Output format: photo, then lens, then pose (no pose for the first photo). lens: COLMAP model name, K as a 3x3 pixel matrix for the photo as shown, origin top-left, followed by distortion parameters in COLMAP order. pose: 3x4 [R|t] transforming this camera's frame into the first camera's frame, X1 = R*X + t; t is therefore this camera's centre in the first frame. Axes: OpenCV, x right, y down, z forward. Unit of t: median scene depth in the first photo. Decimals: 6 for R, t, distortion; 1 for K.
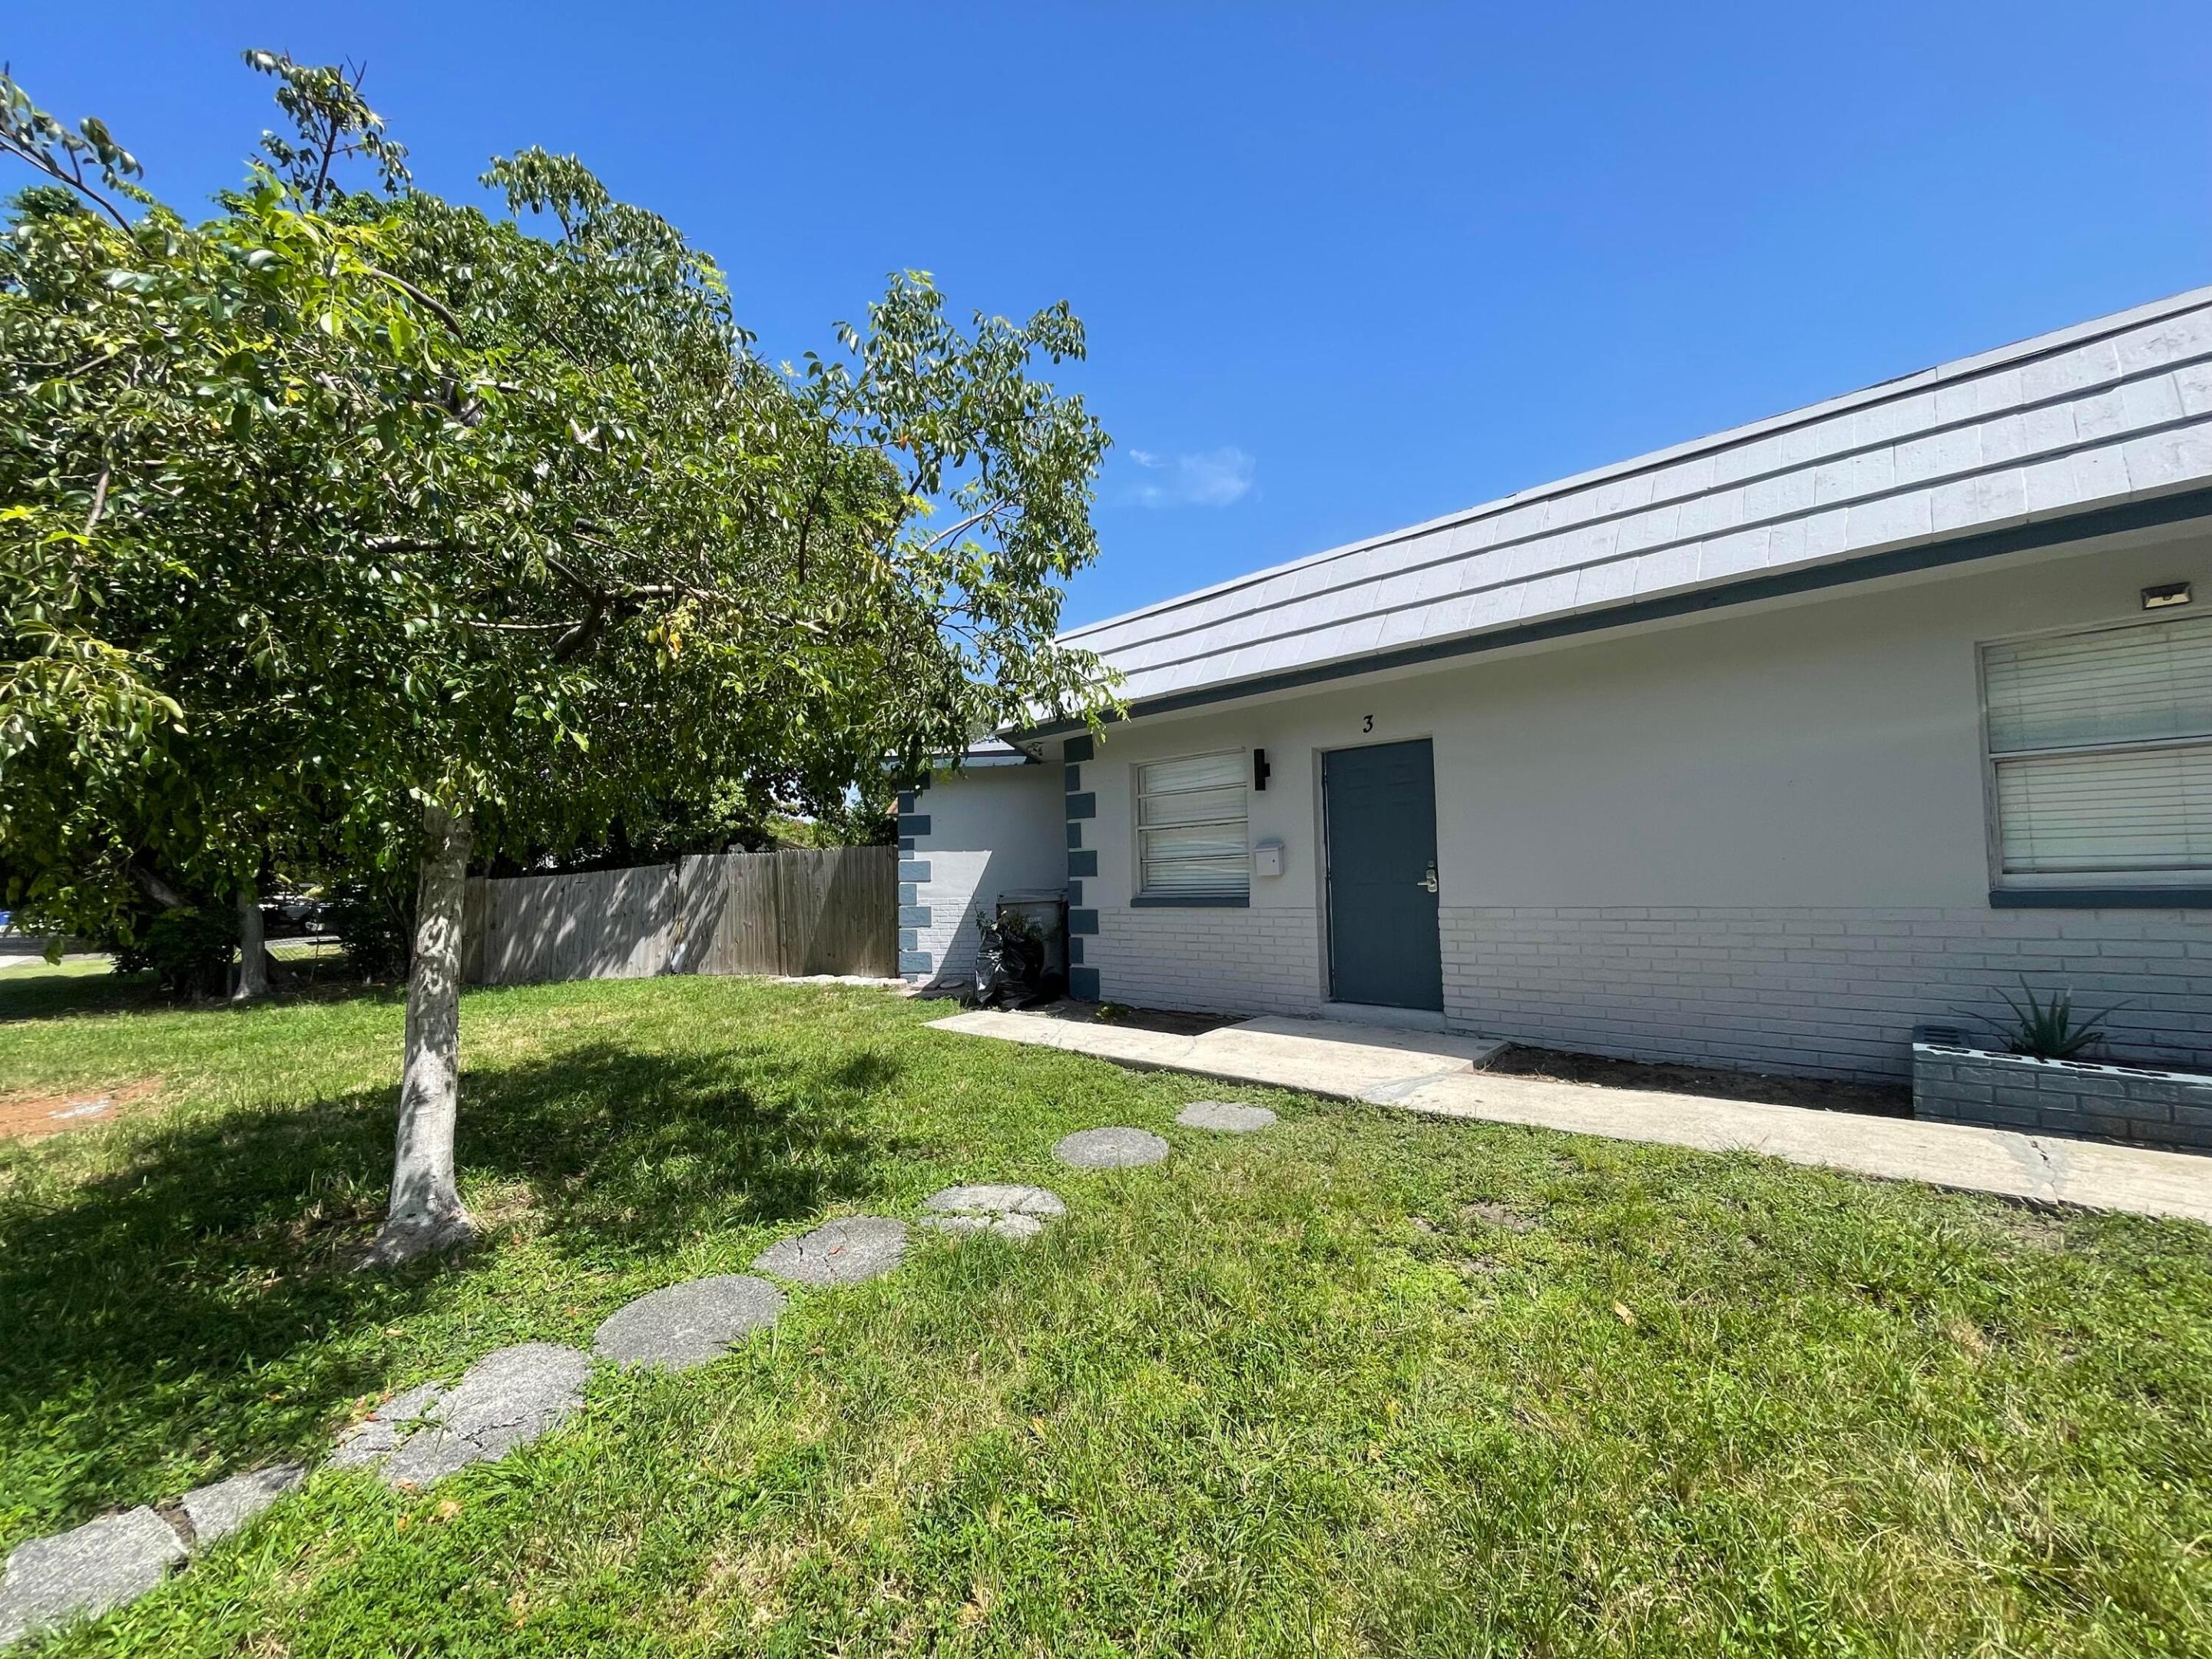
lens RADIAL K [[889.8, 0, 1095.5], [0, 889.8, 843.0], [0, 0, 1]] dist [-0.000550, -0.000155]
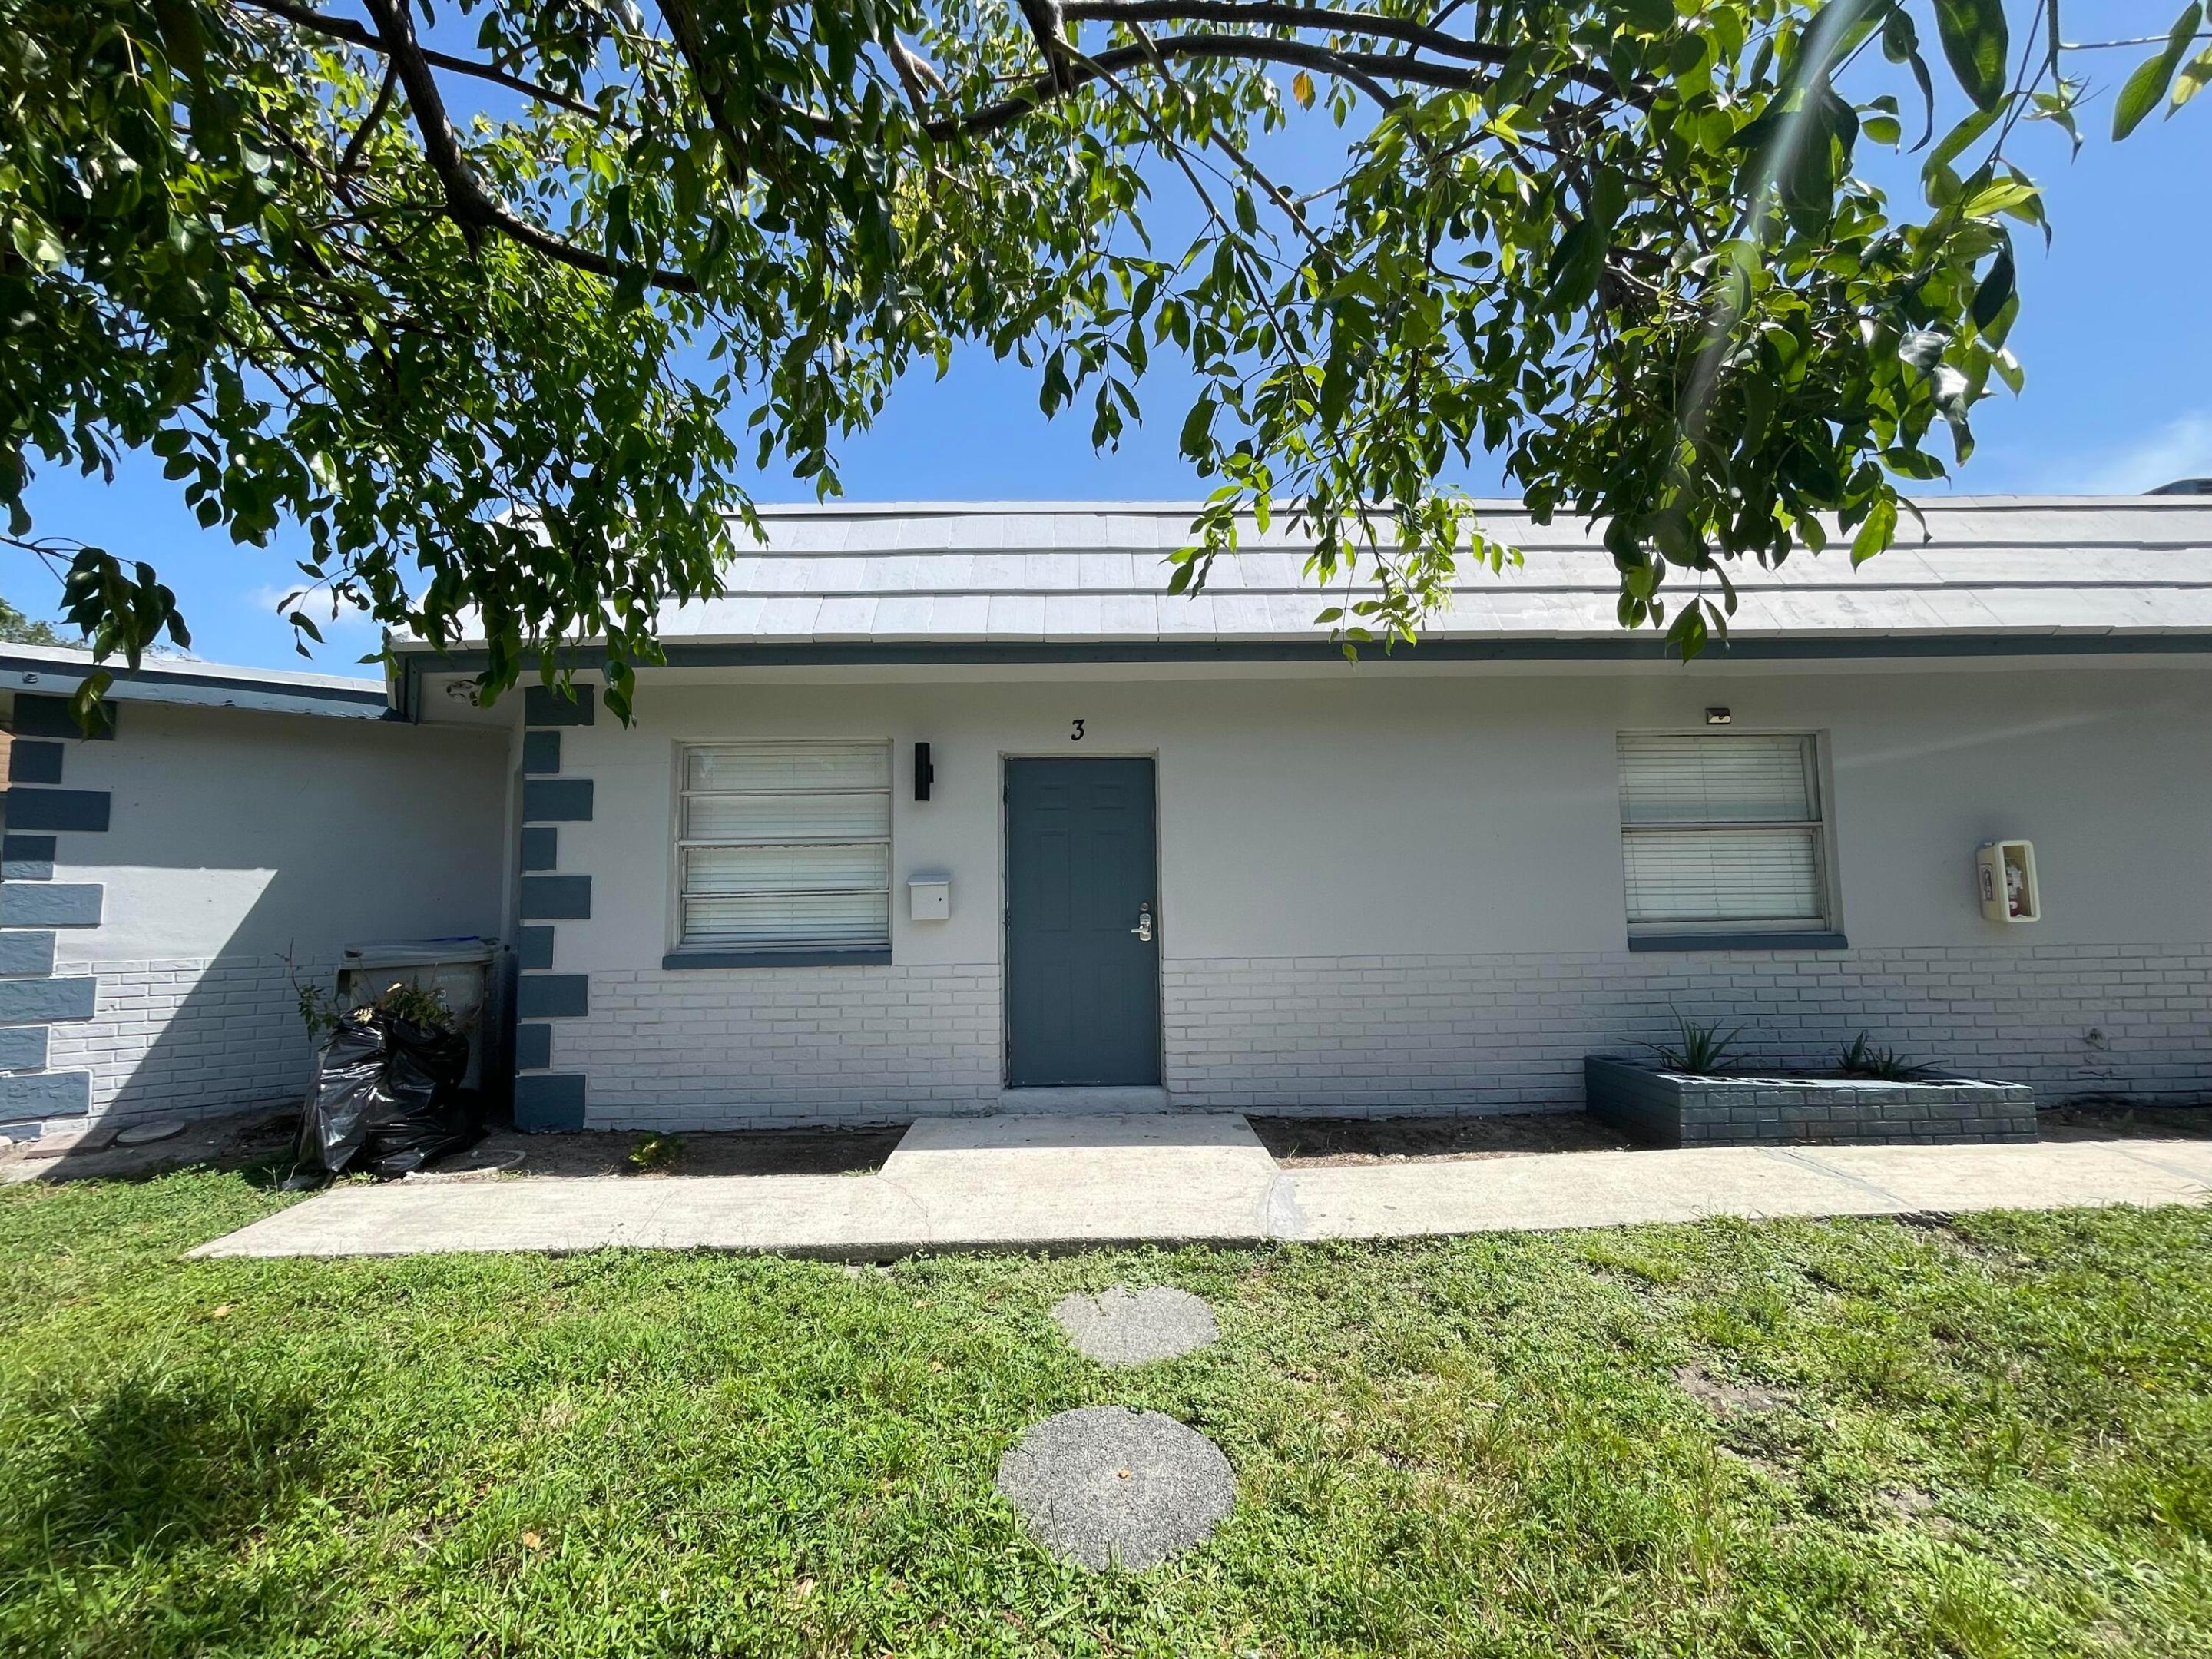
lens RADIAL K [[889.8, 0, 1095.5], [0, 889.8, 843.0], [0, 0, 1]] dist [-0.000550, -0.000155]
pose [[0.708275, 0.065425, 0.702899, -0.218588], [-0.032535, 0.997663, -0.060078, 0.013509], [-0.705187, 0.019683, 0.708748, 0.397552]]
